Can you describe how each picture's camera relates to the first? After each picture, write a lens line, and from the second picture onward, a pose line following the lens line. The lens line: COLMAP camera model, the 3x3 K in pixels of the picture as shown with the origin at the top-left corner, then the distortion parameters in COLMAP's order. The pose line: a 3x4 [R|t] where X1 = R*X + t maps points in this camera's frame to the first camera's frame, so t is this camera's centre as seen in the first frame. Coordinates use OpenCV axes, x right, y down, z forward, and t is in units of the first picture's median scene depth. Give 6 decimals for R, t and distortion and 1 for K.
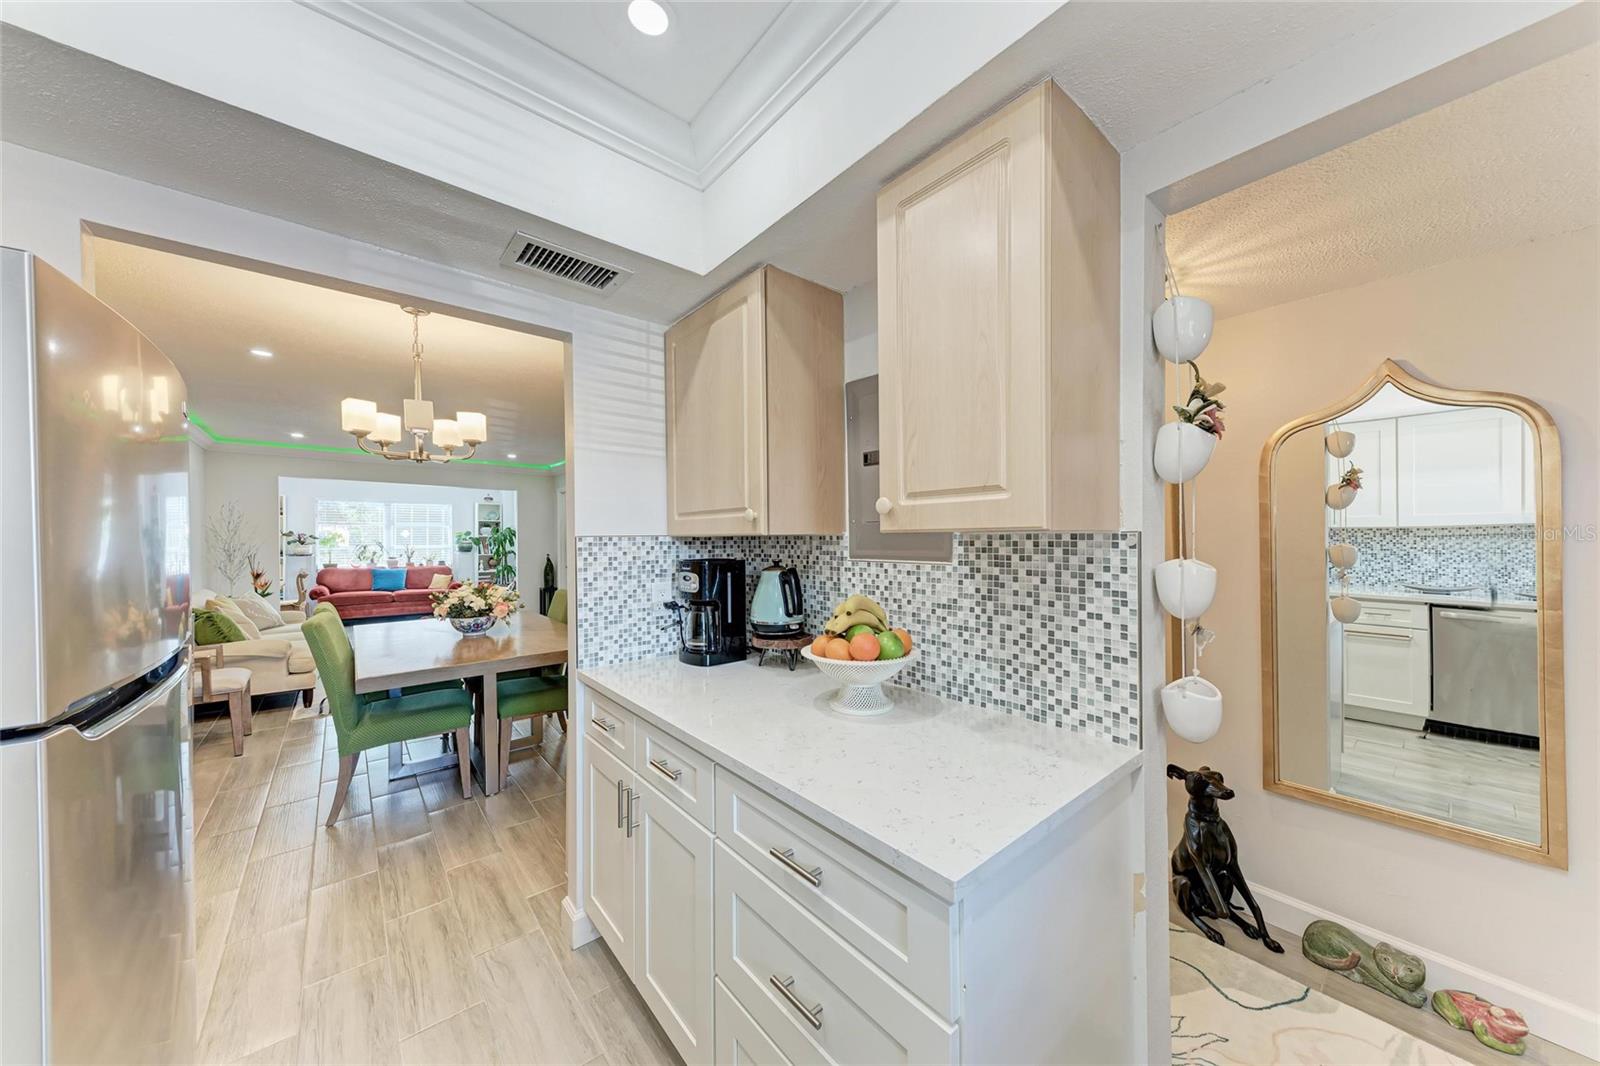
lens RADIAL K [[536.2, 0, 804.6], [0, 536.2, 540.1], [0, 0, 1]] dist [0.012875, -0.000061]
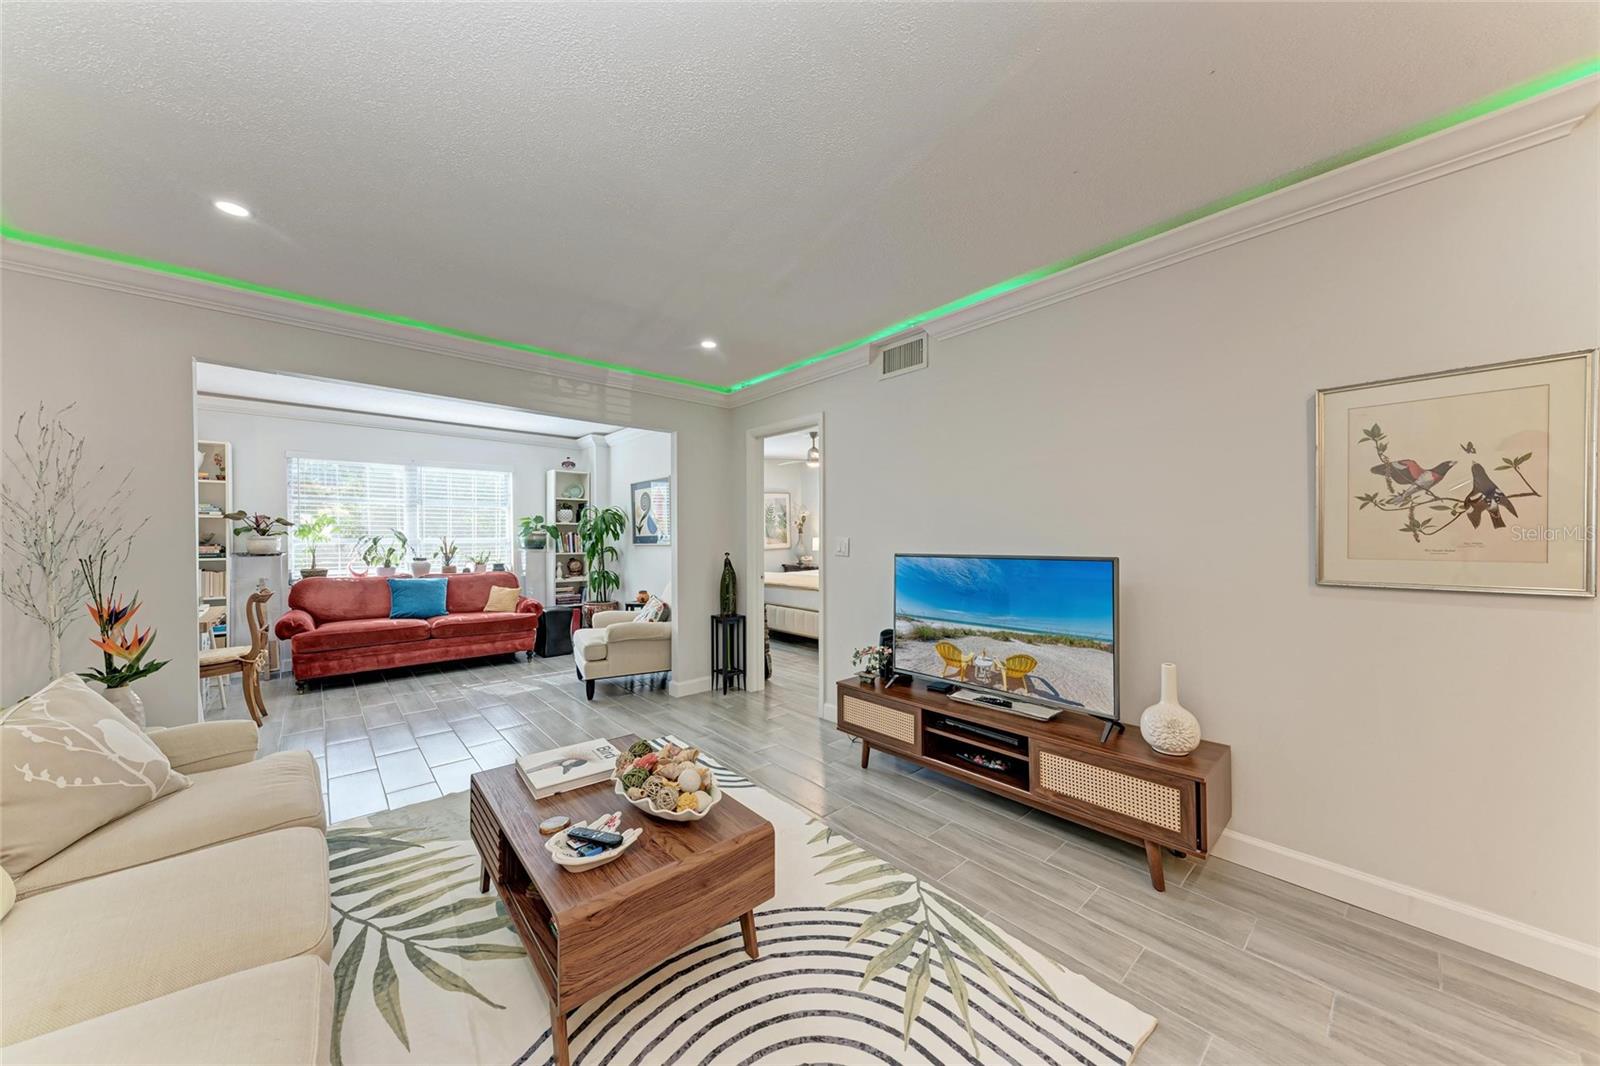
lens RADIAL K [[545.7, 0, 803.8], [0, 545.7, 538.1], [0, 0, 1]] dist [0.013844, -0.000349]
pose [[0.999851, -0.000147, 0.017235, -2.146070], [0.000166, 0.999999, -0.001123, 0.064736], [-0.017235, 0.001125, 0.999851, 2.378562]]
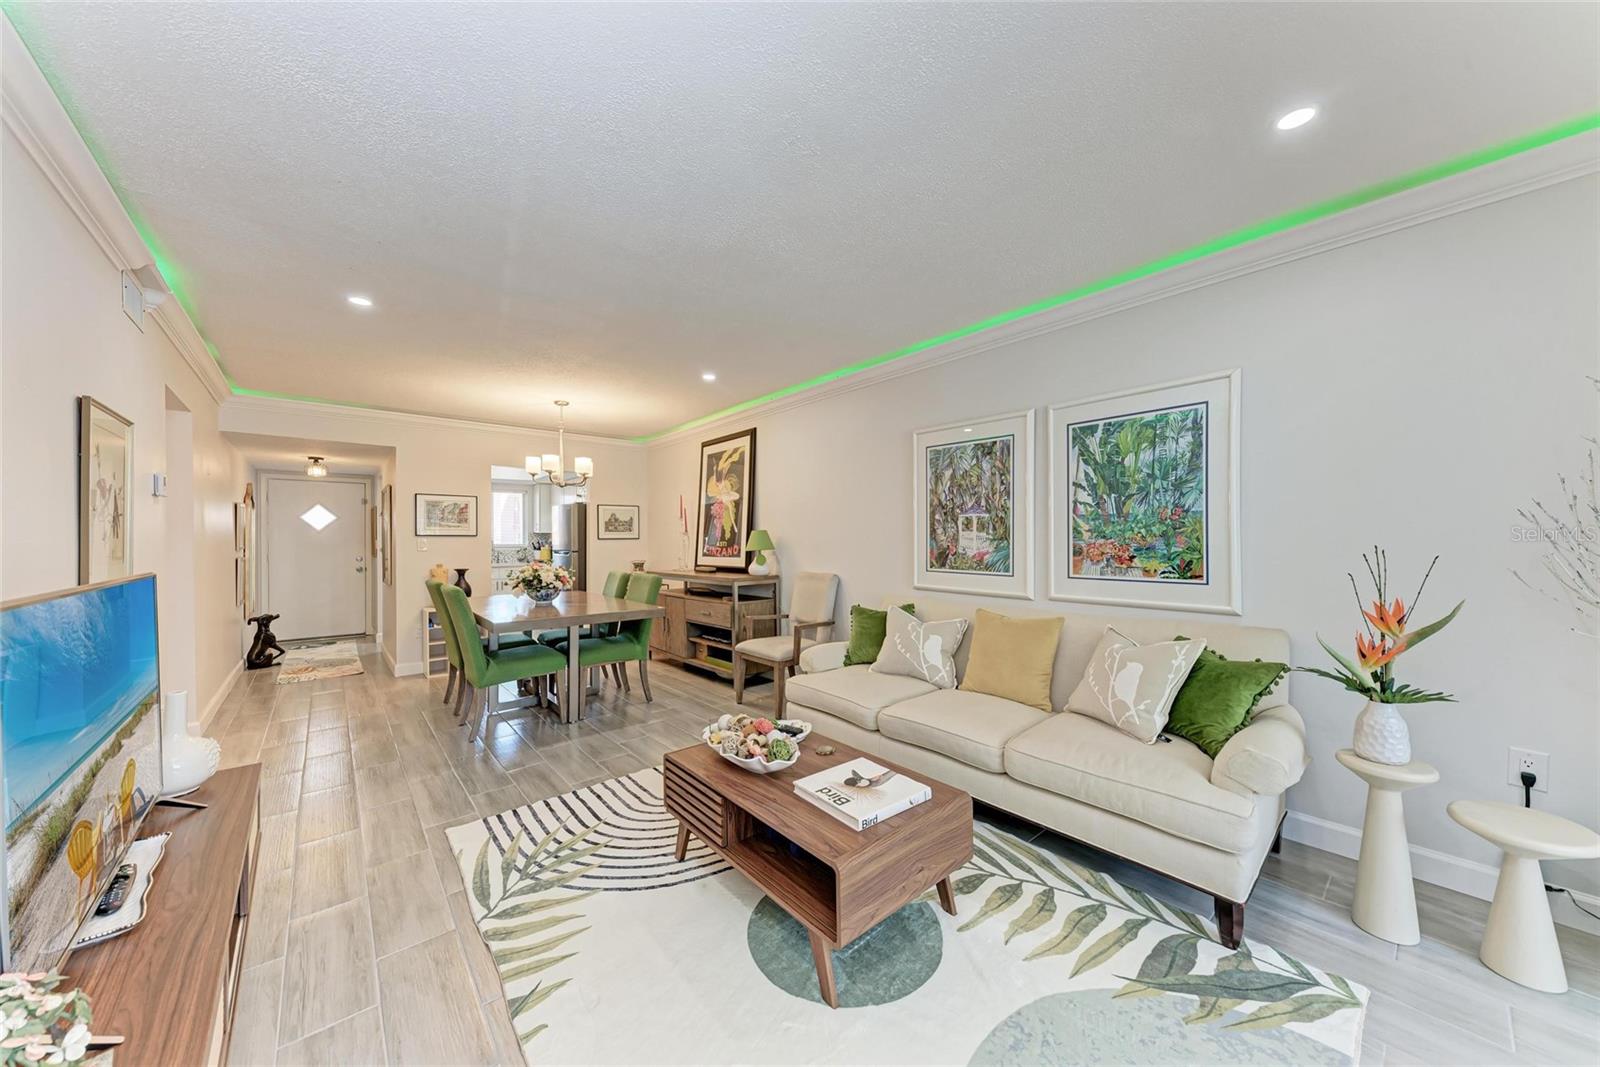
lens RADIAL K [[548.6, 0, 803.2], [0, 548.6, 541.1], [0, 0, 1]] dist [0.017371, -0.005144]
pose [[-0.999934, 0.011360, -0.001637, -2.537201], [0.011349, 0.999914, 0.006503, 0.061669], [0.001711, 0.006484, -0.999978, 4.777784]]
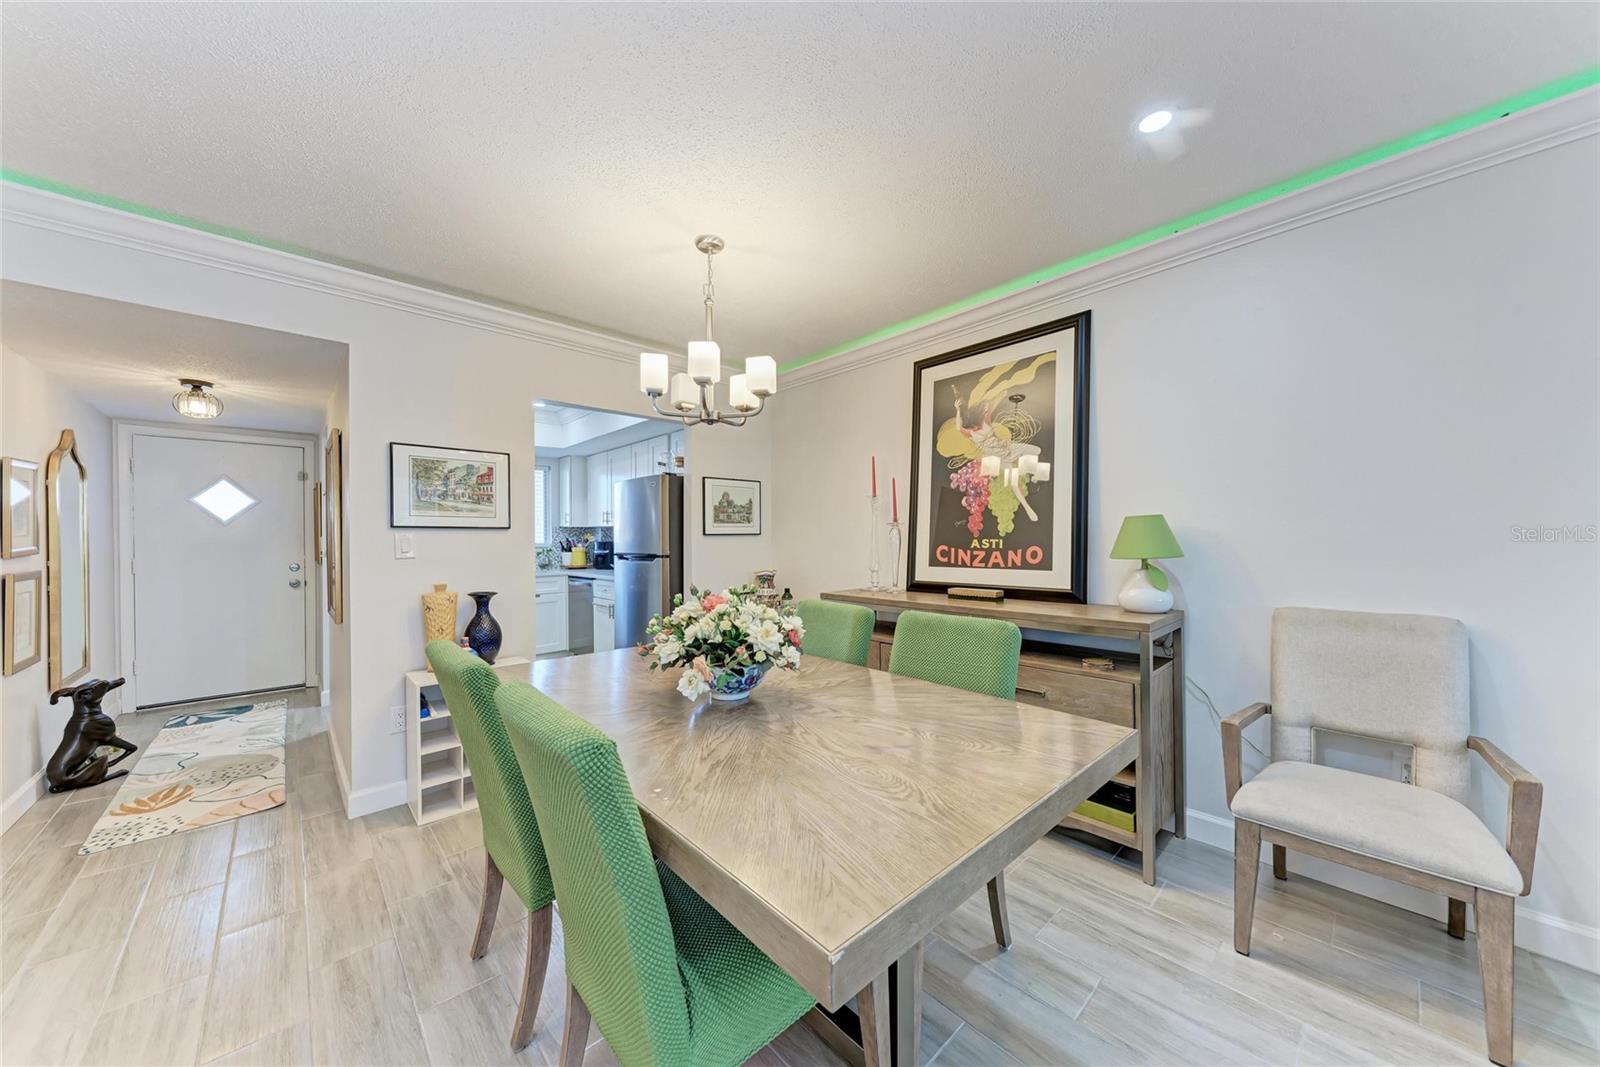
lens RADIAL K [[548.6, 0, 803.2], [0, 548.6, 541.1], [0, 0, 1]] dist [0.017371, -0.005144]
pose [[-0.999025, 0.012154, -0.042433, -1.364367], [0.011730, 0.999879, 0.010230, 0.061978], [0.042553, 0.009722, -0.999047, 3.144523]]
